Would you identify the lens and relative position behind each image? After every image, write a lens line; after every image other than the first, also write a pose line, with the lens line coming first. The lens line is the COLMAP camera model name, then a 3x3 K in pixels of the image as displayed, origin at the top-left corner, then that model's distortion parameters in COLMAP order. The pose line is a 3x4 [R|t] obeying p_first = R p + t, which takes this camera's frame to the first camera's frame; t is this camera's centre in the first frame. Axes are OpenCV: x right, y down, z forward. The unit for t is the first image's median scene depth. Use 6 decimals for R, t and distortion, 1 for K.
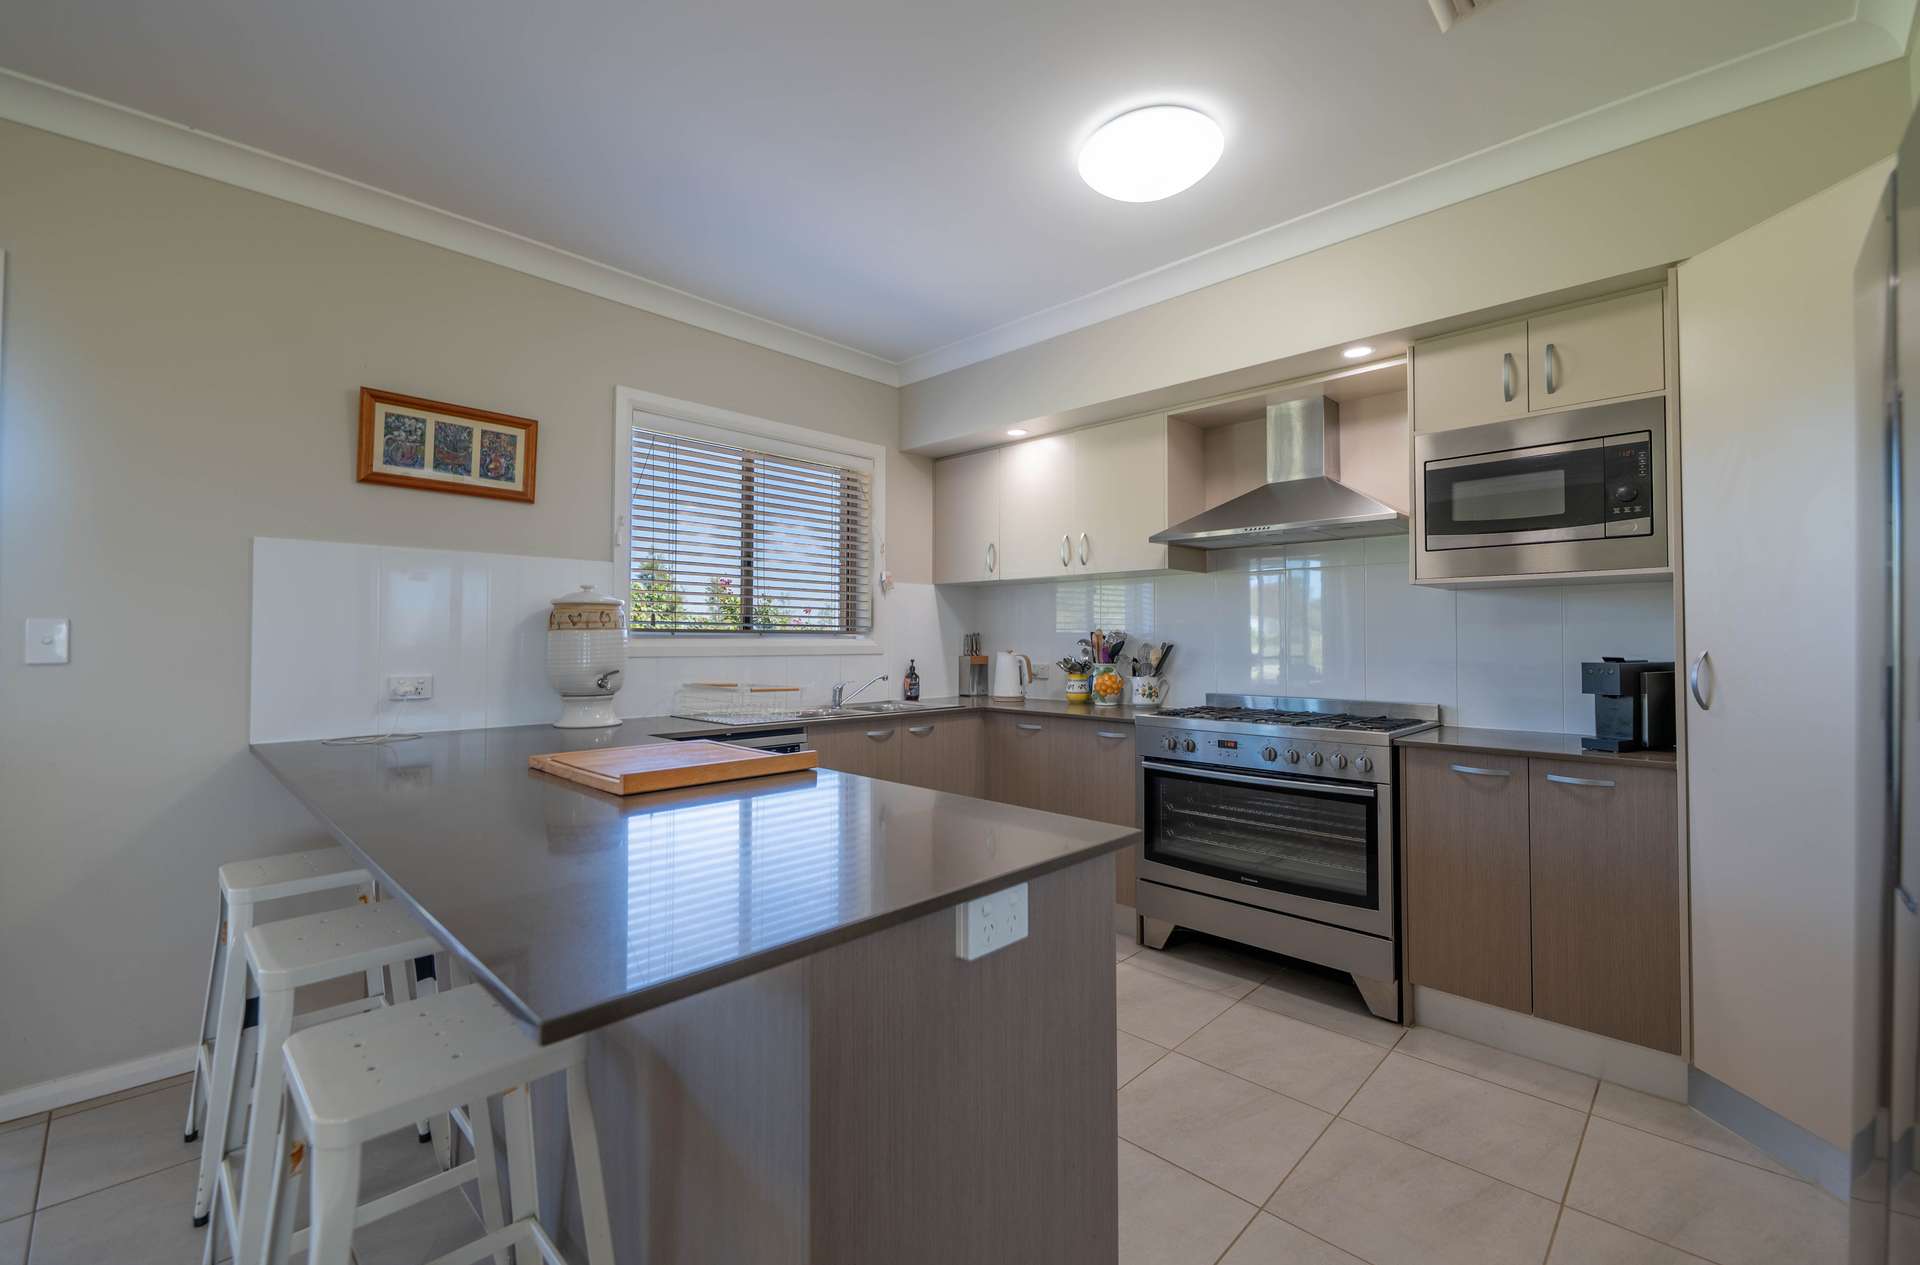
lens RADIAL K [[796.9, 0, 940.2], [0, 796.9, 630.7], [0, 0, 1]] dist [0.018930, -0.009401]
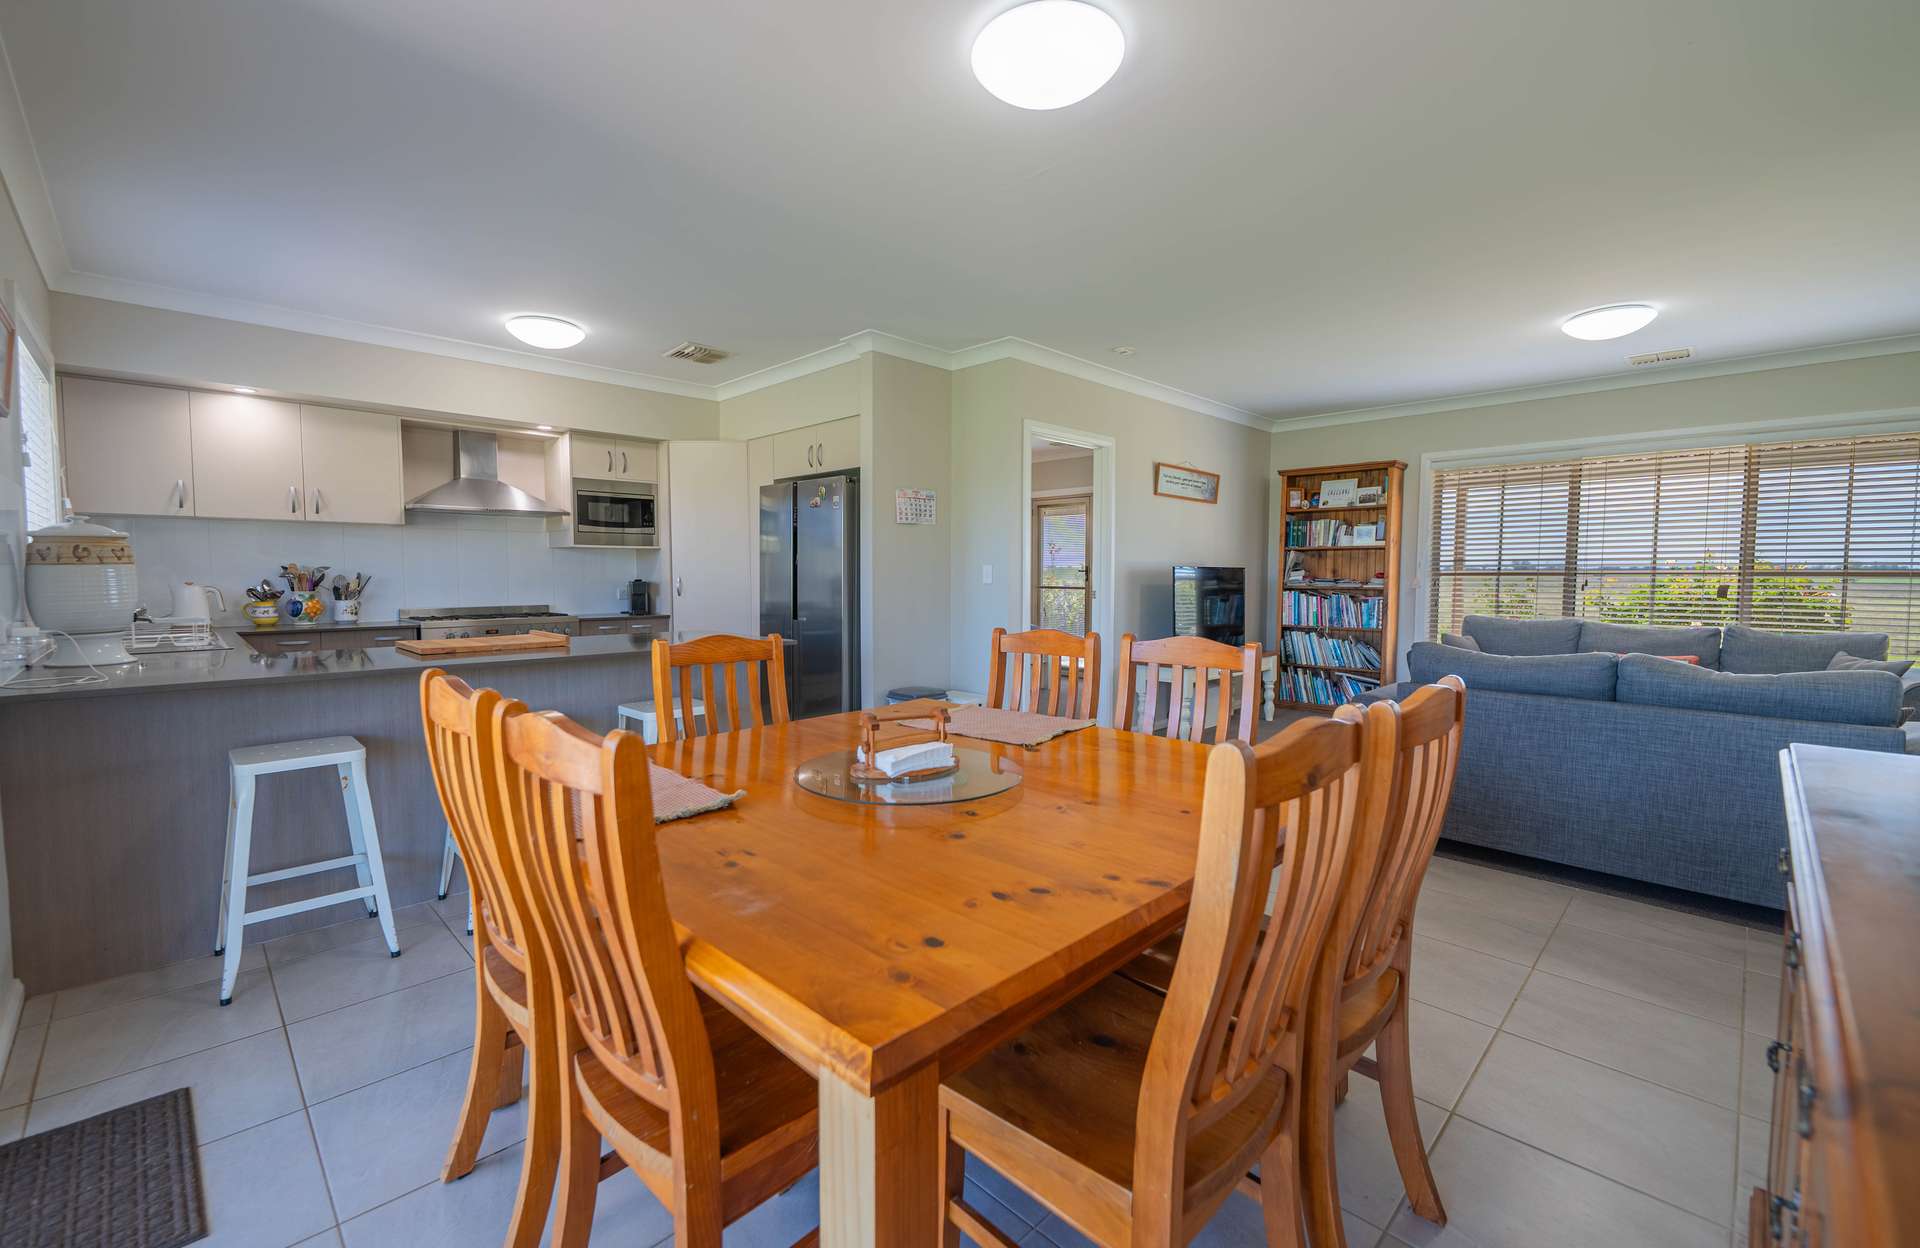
lens RADIAL K [[786.6, 0, 960.1], [0, 786.6, 614.7], [0, 0, 1]] dist [0.002607, -0.003988]
pose [[0.007868, -0.057983, 0.998287, -1.319340], [-0.013100, 0.998226, 0.058083, -0.009547], [-0.999883, -0.013535, 0.007094, -0.047702]]
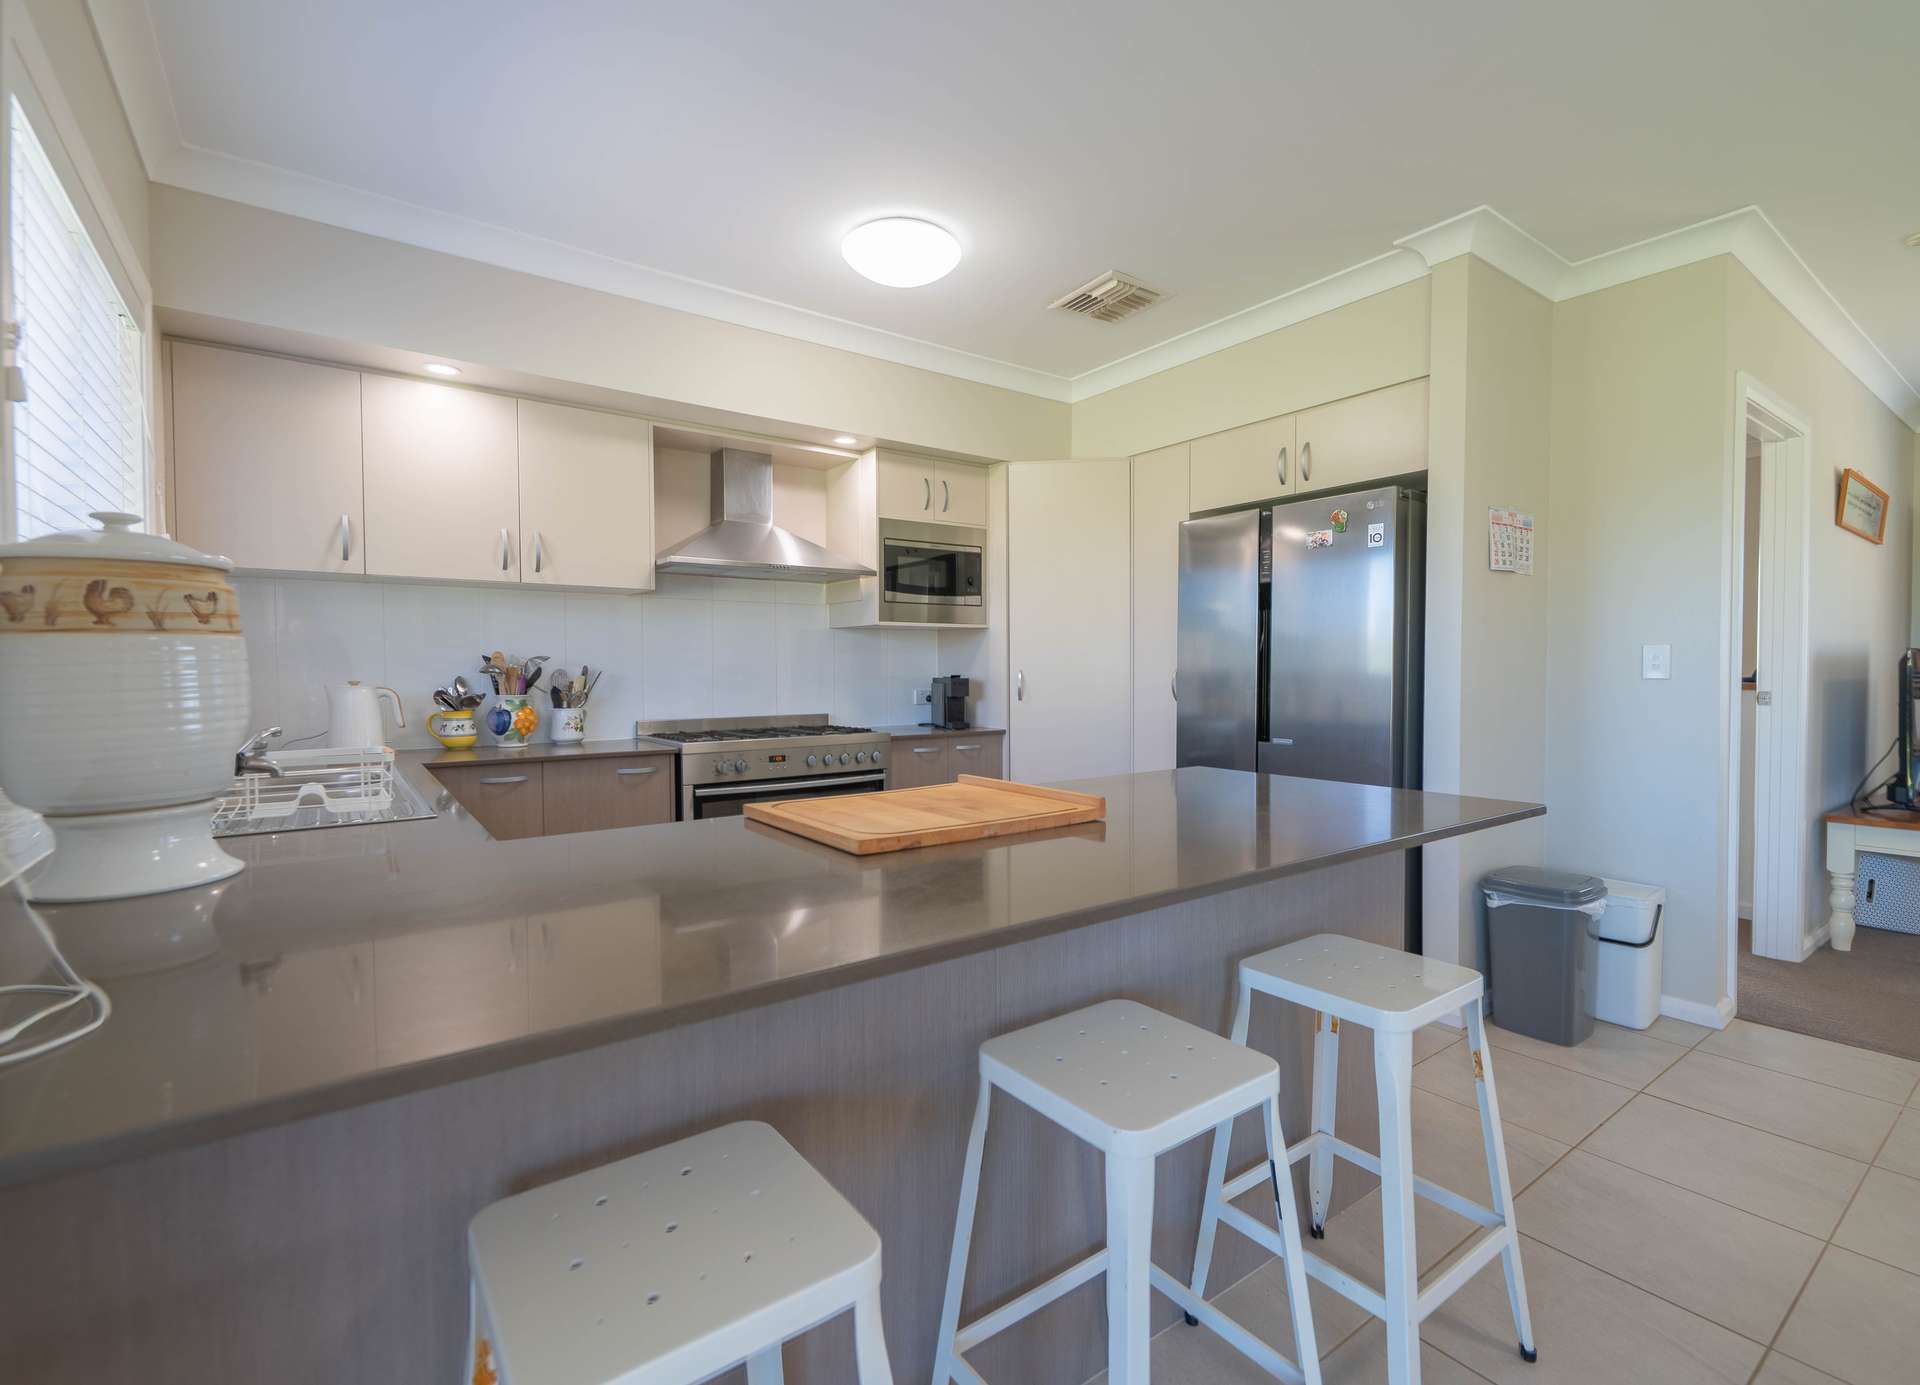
lens RADIAL K [[850.9, 0, 960.0], [0, 850.9, 692.5], [0, 0, 1]] dist [0.001641, -0.000106]
pose [[0.161770, -0.030993, 0.986342, -0.734397], [-0.007578, 0.999438, 0.032647, 0.009536], [-0.986799, -0.012756, 0.161444, 0.539789]]
